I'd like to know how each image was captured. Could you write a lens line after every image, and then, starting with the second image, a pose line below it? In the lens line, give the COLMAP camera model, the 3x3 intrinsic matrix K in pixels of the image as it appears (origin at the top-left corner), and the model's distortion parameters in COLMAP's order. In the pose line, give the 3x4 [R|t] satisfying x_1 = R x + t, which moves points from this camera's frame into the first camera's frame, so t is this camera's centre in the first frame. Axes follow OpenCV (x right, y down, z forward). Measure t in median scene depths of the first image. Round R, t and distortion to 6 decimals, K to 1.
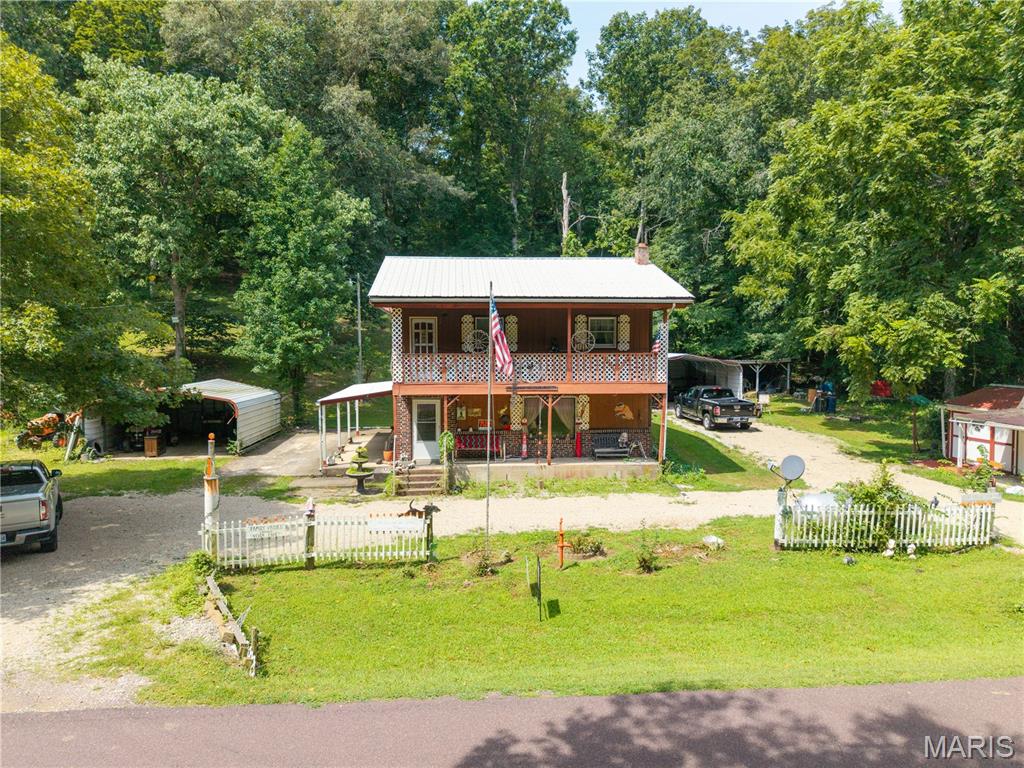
lens RADIAL K [[686.6, 0, 512.1], [0, 686.6, 387.2], [0, 0, 1]] dist [0.018035, -0.014760]
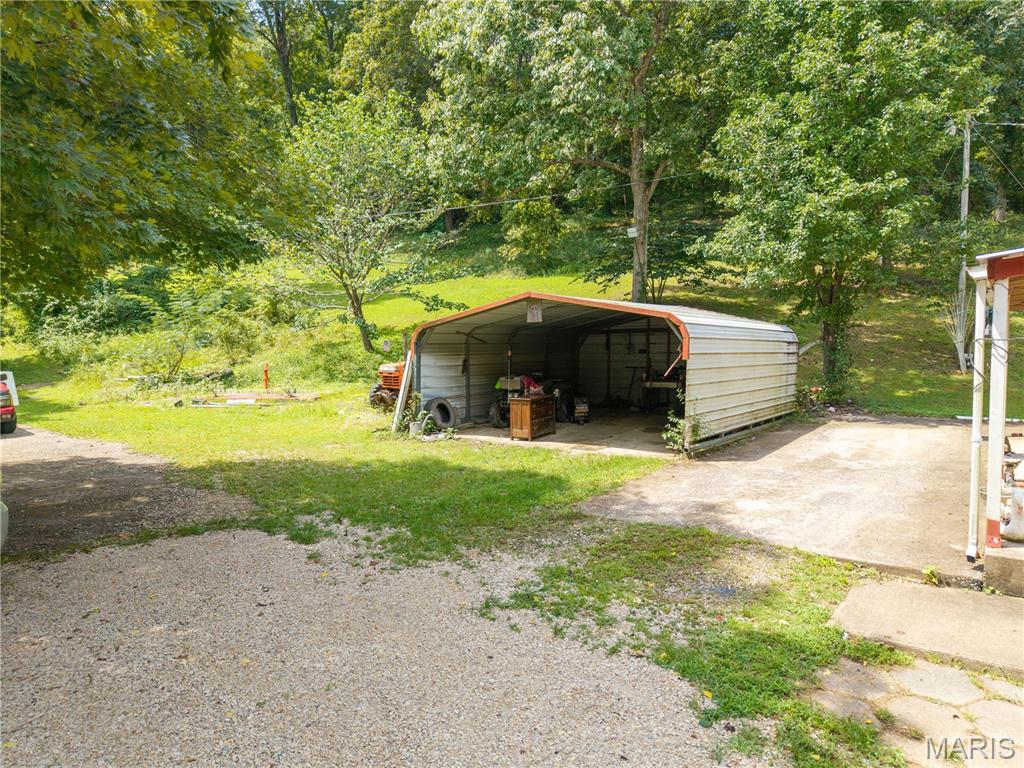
lens RADIAL K [[686.6, 0, 512.4], [0, 686.6, 384.1], [0, 0, 1]] dist [0.018035, -0.014760]
pose [[0.758589, 0.037855, -0.650468, -0.193244], [-0.040297, 0.999126, 0.011151, 0.050732], [0.650322, 0.017753, 0.759451, 0.561331]]
